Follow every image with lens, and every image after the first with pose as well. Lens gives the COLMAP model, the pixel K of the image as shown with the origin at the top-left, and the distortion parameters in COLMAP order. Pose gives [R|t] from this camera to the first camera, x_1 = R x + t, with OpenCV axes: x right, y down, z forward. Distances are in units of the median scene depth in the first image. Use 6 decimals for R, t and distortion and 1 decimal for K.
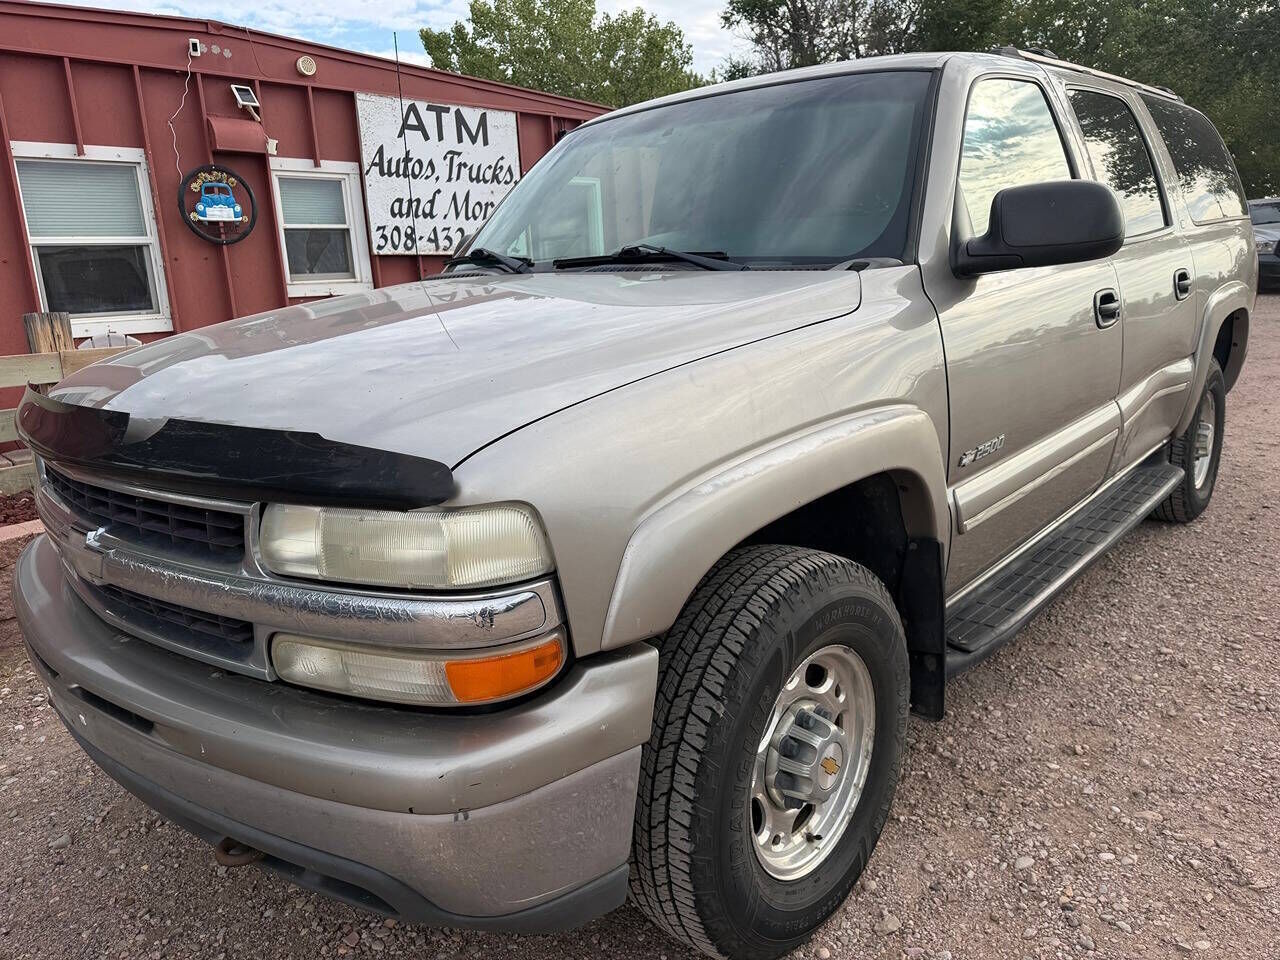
lens RADIAL K [[948.8, 0, 642.3], [0, 948.8, 507.5], [0, 0, 1]] dist [0.015138, -0.040960]
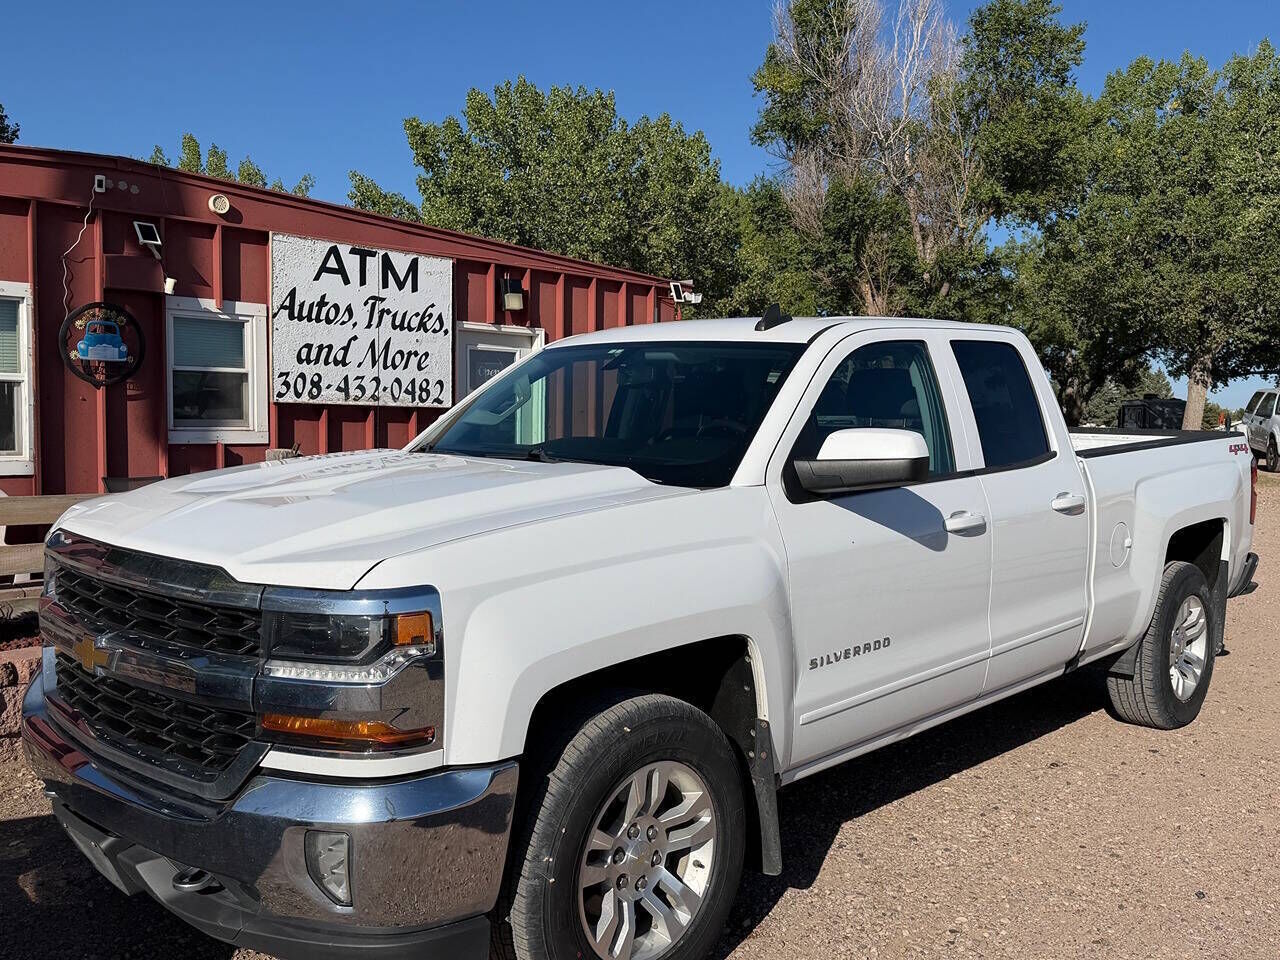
lens RADIAL K [[1198.3, 0, 653.2], [0, 1198.3, 493.0], [0, 0, 1]] dist [0.093970, -0.221606]
pose [[0.997602, 0.068184, -0.011852, 0.099507], [-0.069206, 0.983437, -0.167515, -0.011783], [0.000234, 0.167933, 0.985798, -0.123222]]
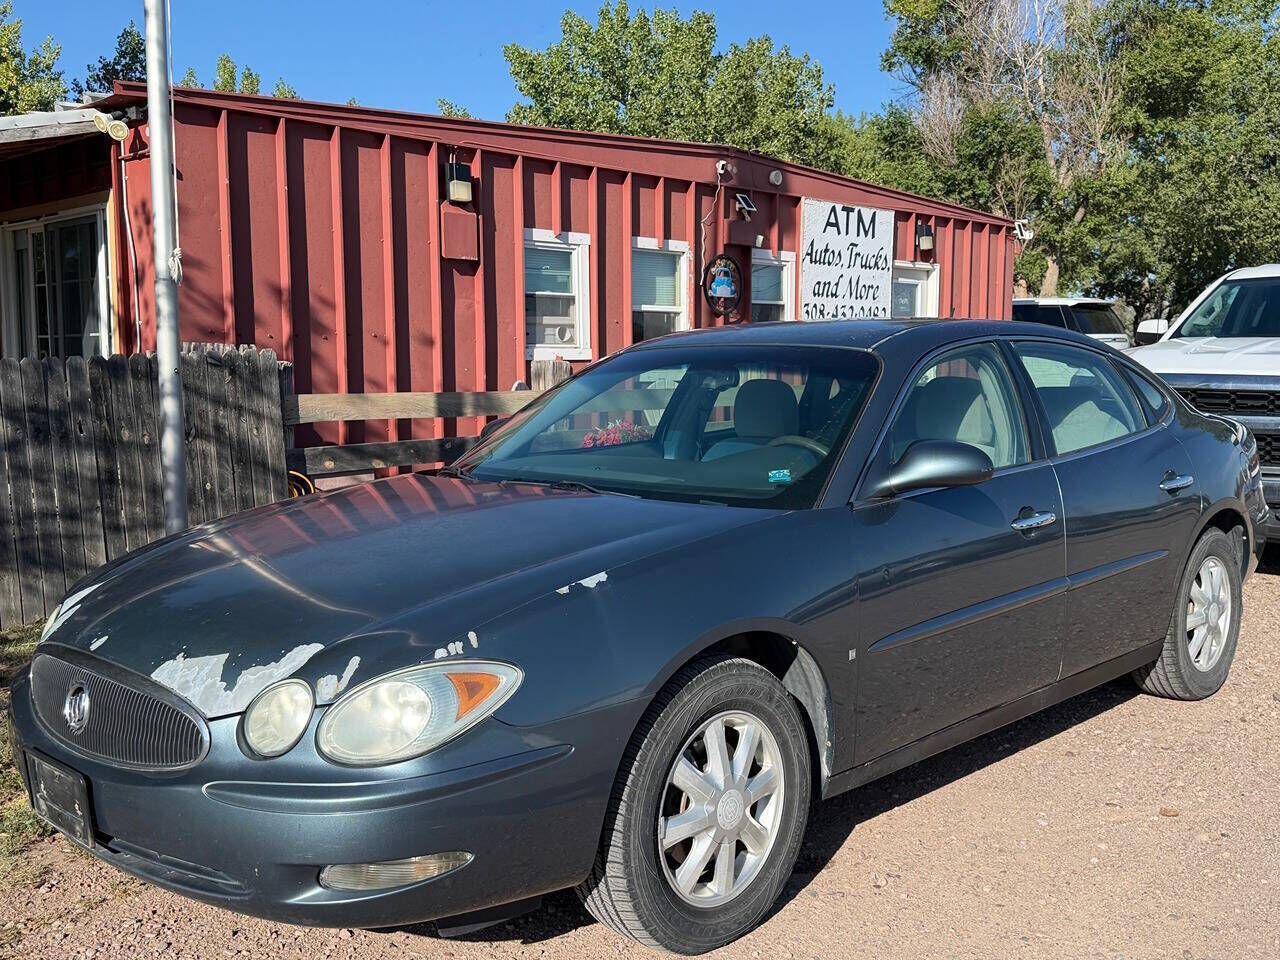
lens RADIAL K [[1324.7, 0, 551.9], [0, 1324.7, 566.2], [0, 0, 1]] dist [-0.067912, 0.000000]
pose [[0.996313, 0.057902, -0.063313, -0.466106], [-0.062301, 0.995610, -0.069854, 0.171342], [0.058990, 0.073541, 0.995546, -0.652763]]
